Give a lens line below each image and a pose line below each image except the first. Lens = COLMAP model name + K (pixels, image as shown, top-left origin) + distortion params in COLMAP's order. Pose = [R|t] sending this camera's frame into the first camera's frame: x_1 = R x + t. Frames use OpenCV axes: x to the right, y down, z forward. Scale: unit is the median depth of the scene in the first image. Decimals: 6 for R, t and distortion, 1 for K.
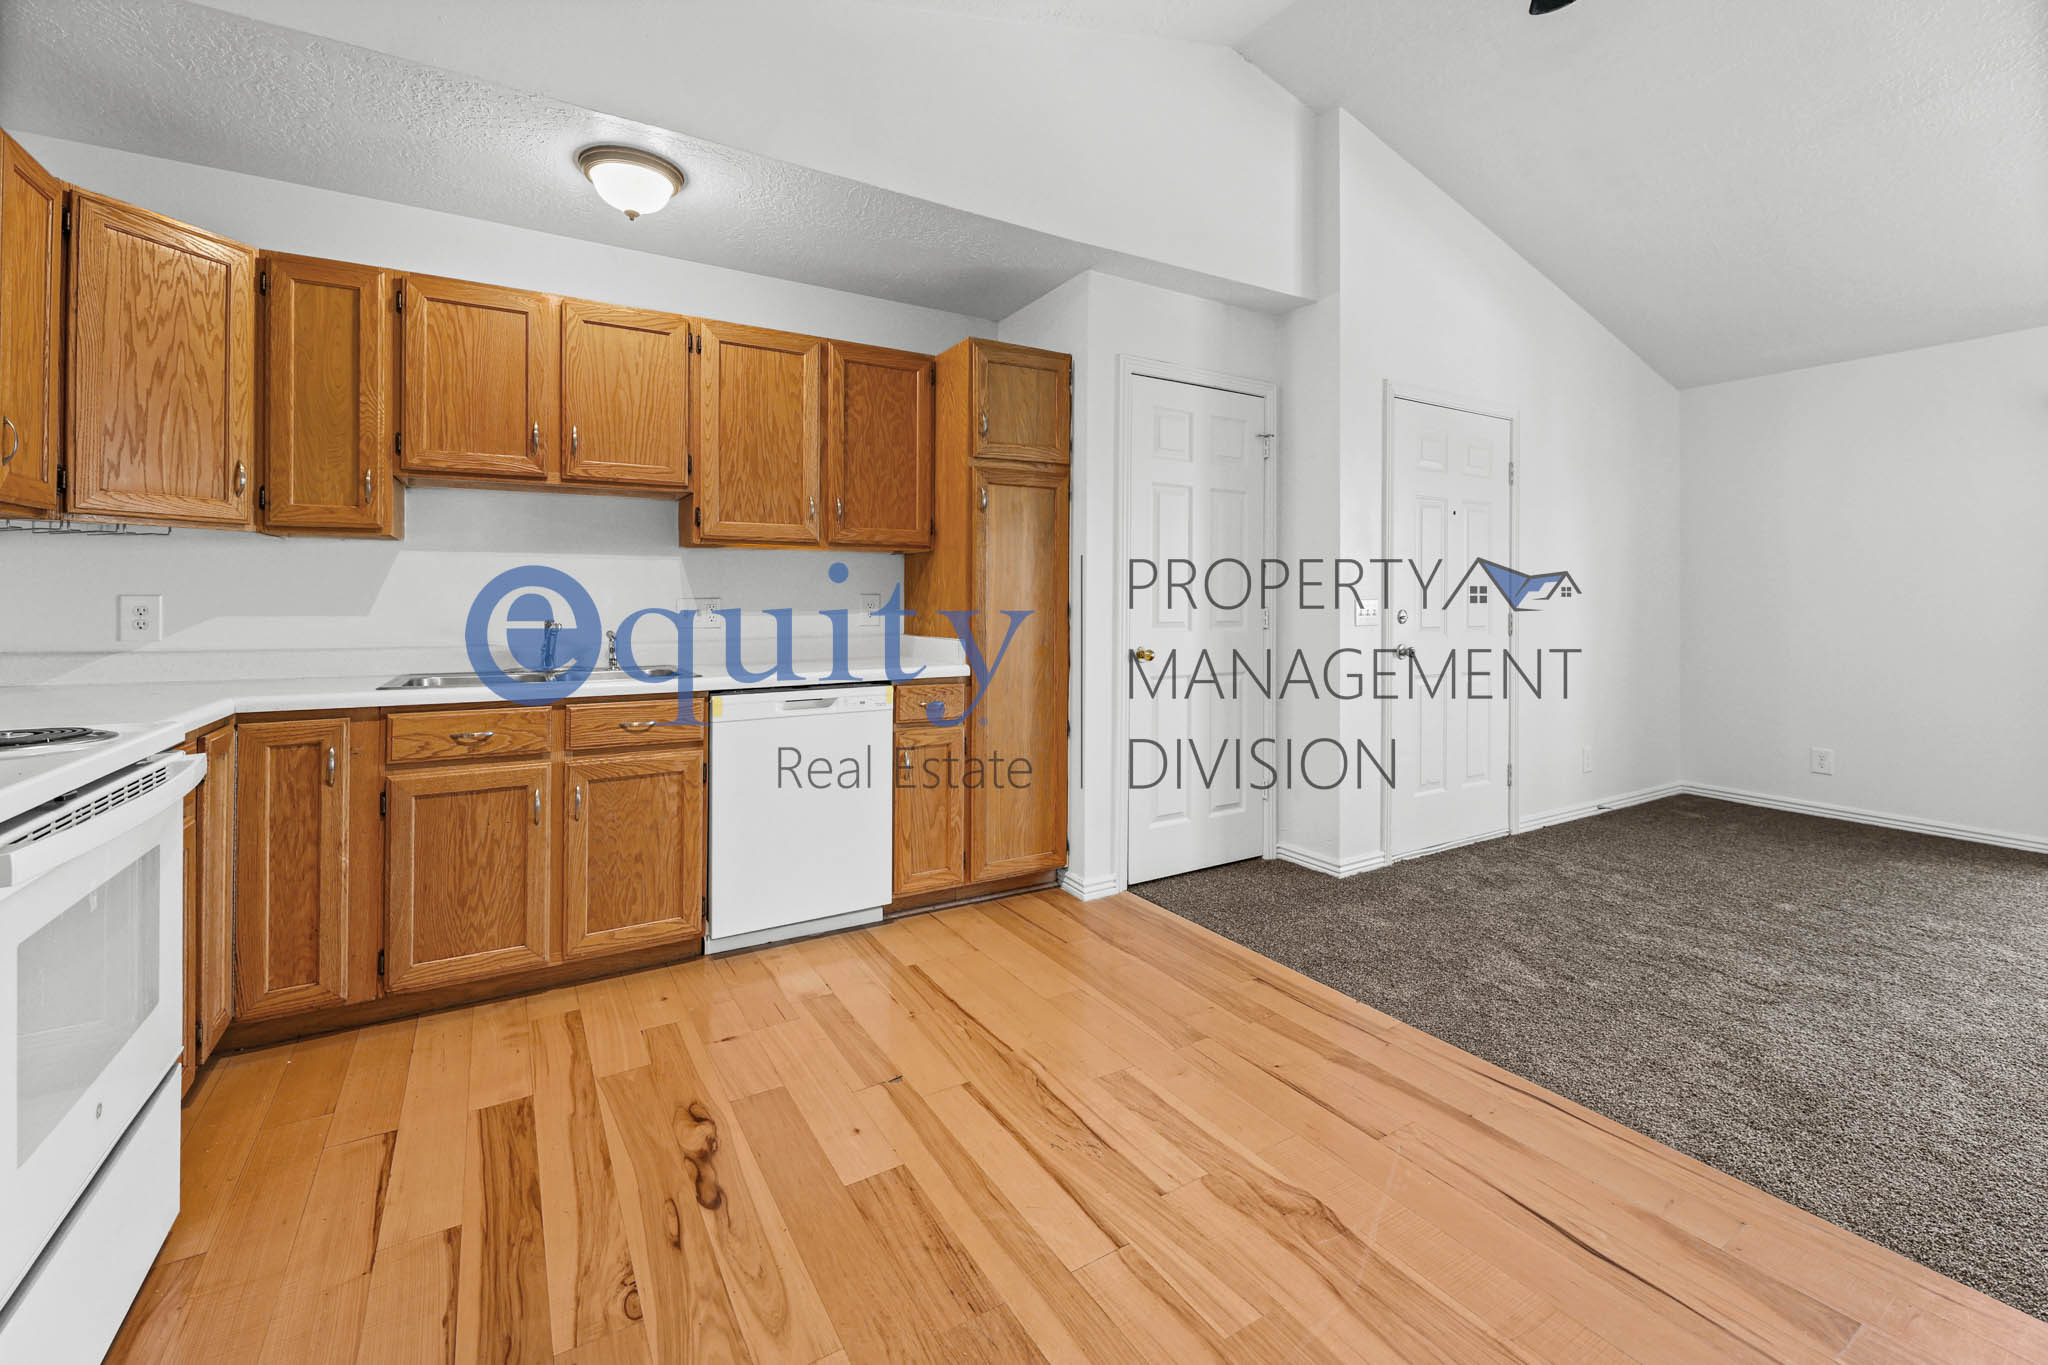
lens RADIAL K [[872.3, 0, 986.5], [0, 872.3, 587.8], [0, 0, 1]] dist [-0.001404, -0.000238]
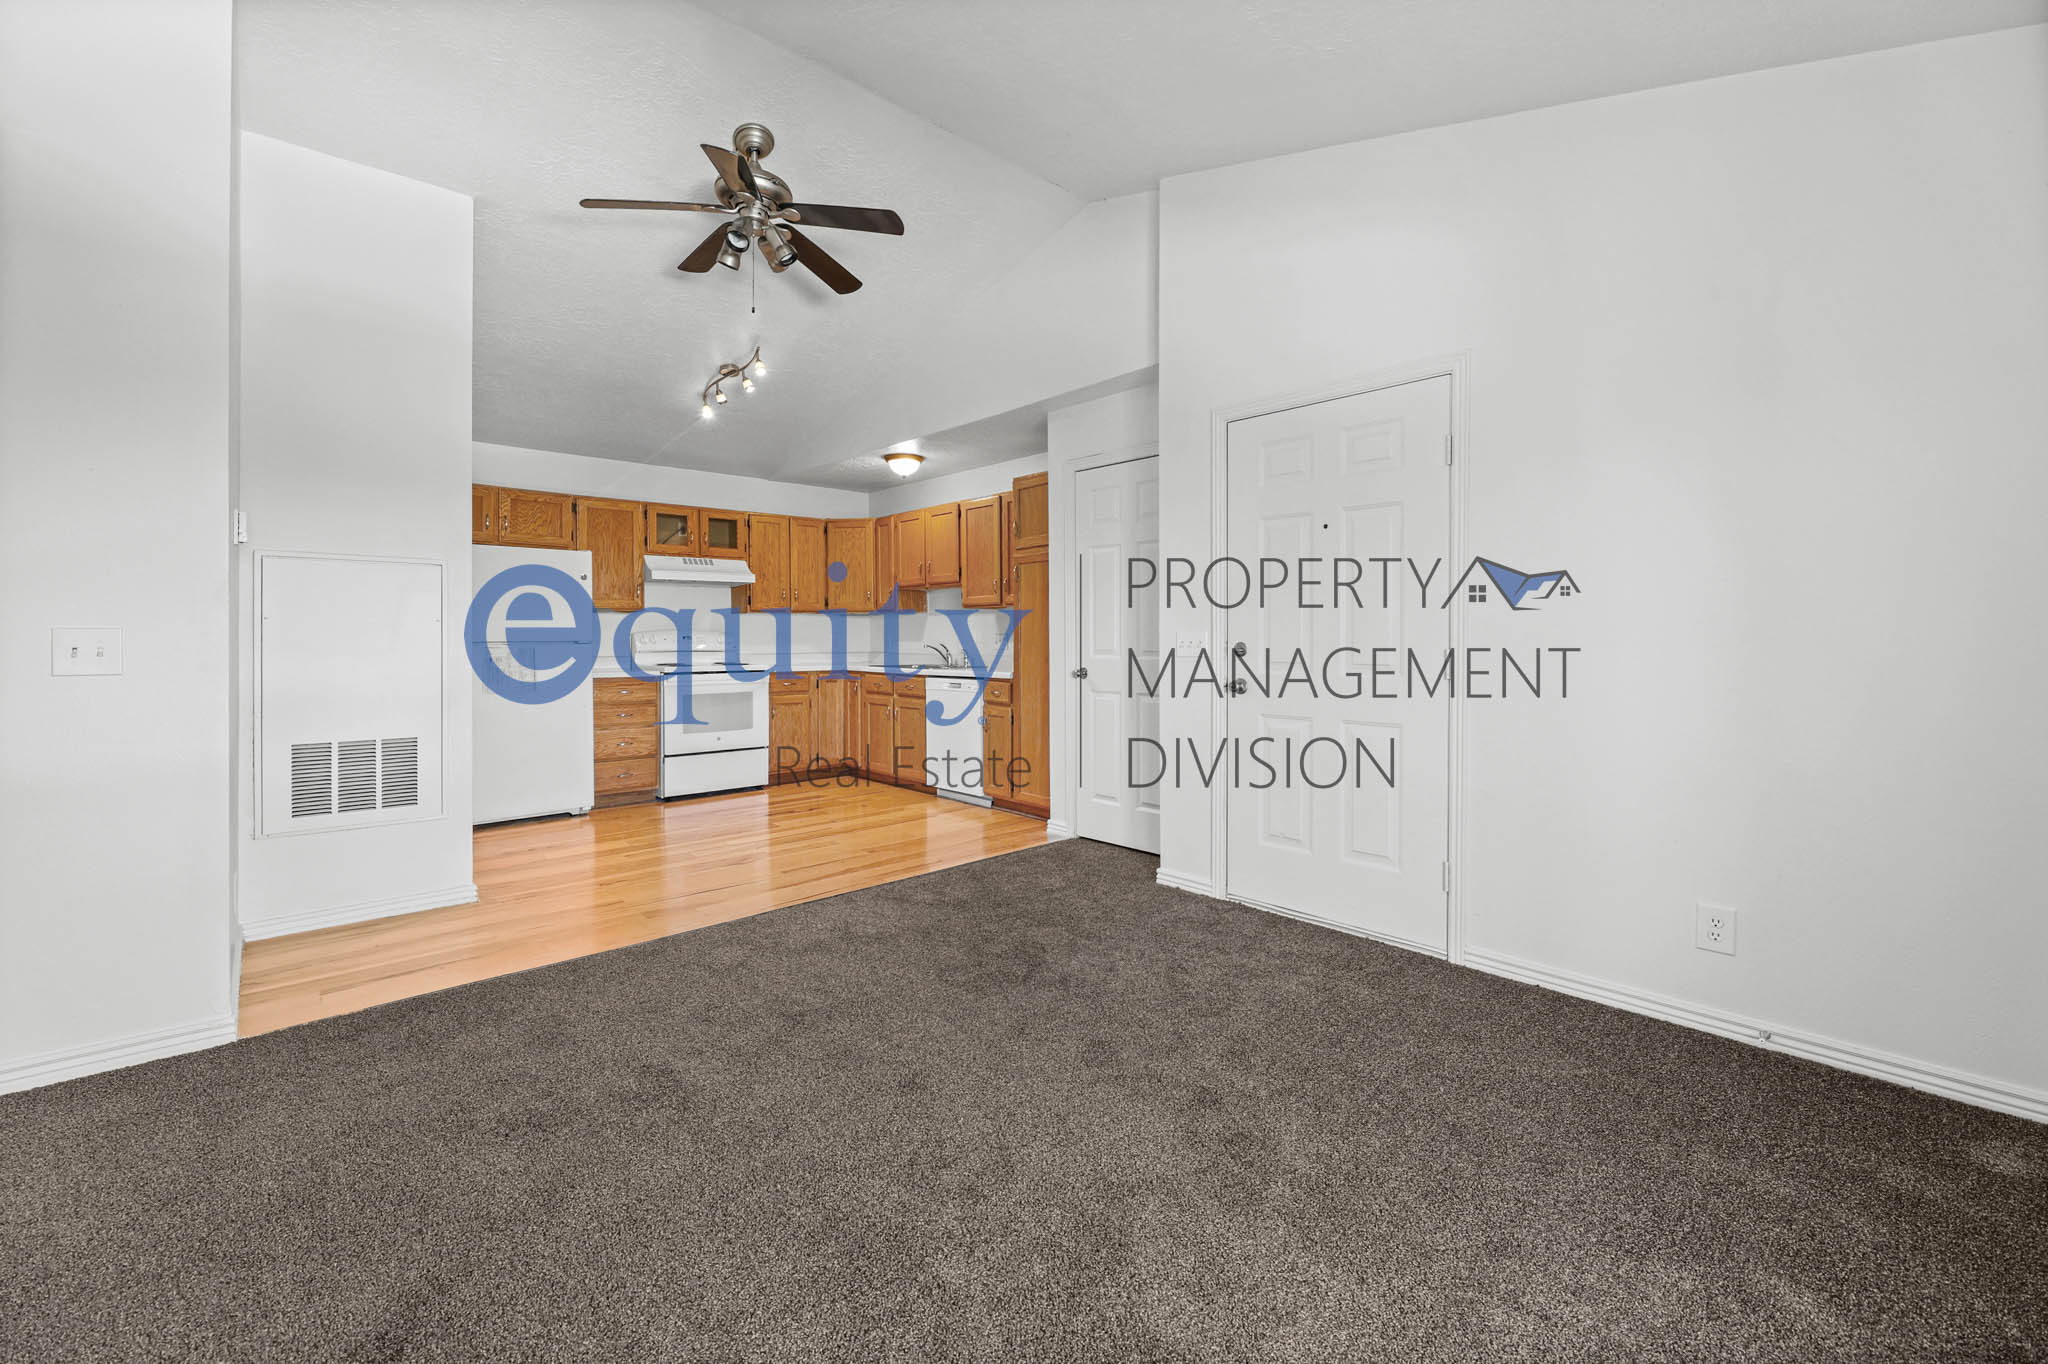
lens RADIAL K [[890.3, 0, 1020.0], [0, 890.3, 629.2], [0, 0, 1]] dist [-0.021113, -0.000266]
pose [[0.167080, -0.008935, -0.985903, 1.954586], [0.015648, 0.999857, -0.006410, 0.017663], [0.985819, -0.014357, 0.167196, 0.839540]]
